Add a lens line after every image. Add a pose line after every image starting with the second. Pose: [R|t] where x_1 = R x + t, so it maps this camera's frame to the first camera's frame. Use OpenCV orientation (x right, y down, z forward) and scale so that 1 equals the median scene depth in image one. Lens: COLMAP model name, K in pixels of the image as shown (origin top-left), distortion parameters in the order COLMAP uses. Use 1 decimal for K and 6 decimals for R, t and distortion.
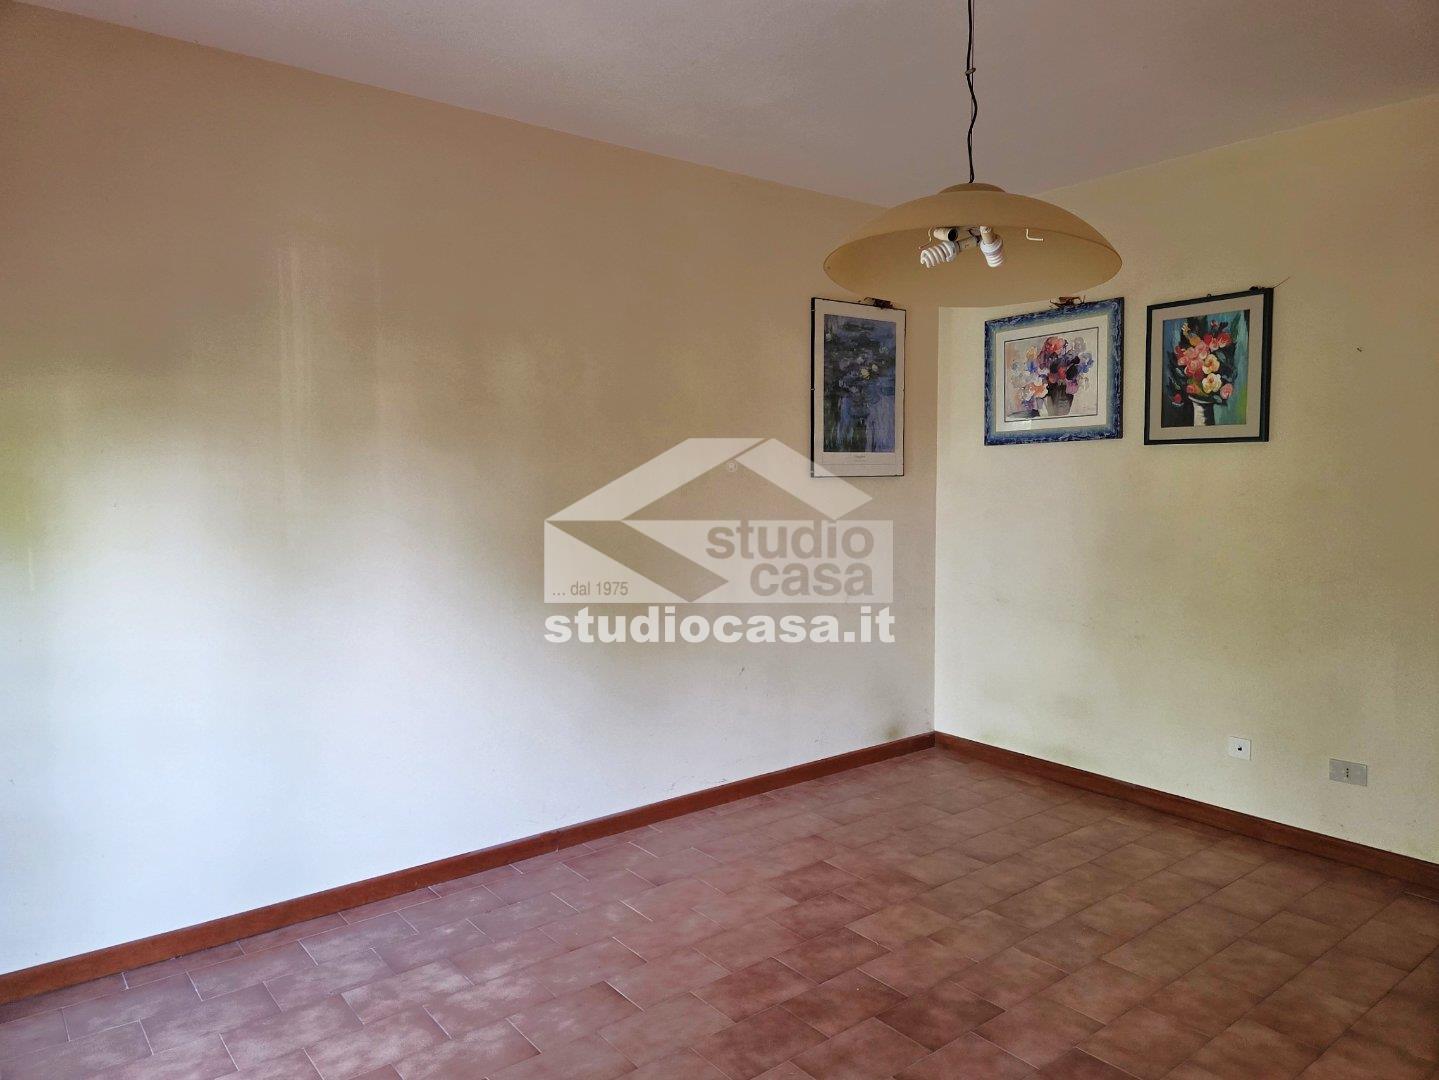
lens RADIAL K [[978.2, 0, 725.3], [0, 978.2, 532.5], [0, 0, 1]] dist [0.056462, -0.031661]
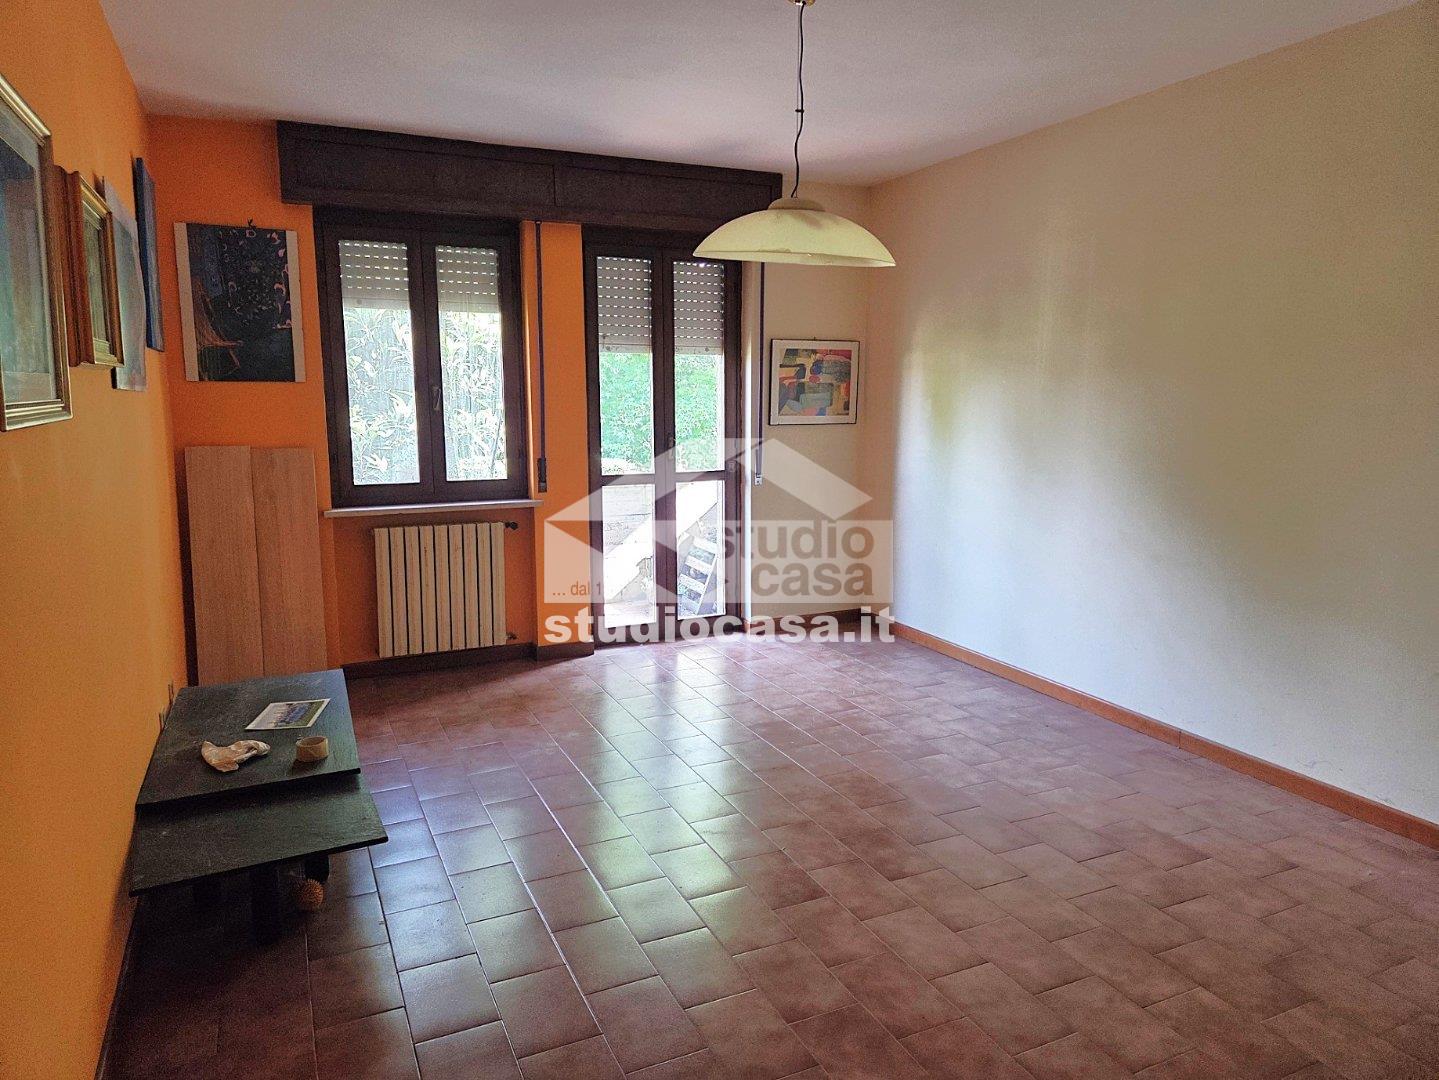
lens RADIAL K [[978.2, 0, 713.9], [0, 978.2, 533.2], [0, 0, 1]] dist [0.056462, -0.031661]
pose [[-0.243760, 0.140930, -0.959541, 1.171456], [-0.073368, 0.983871, 0.163141, -0.057928], [0.967056, 0.110167, -0.229489, 0.896798]]
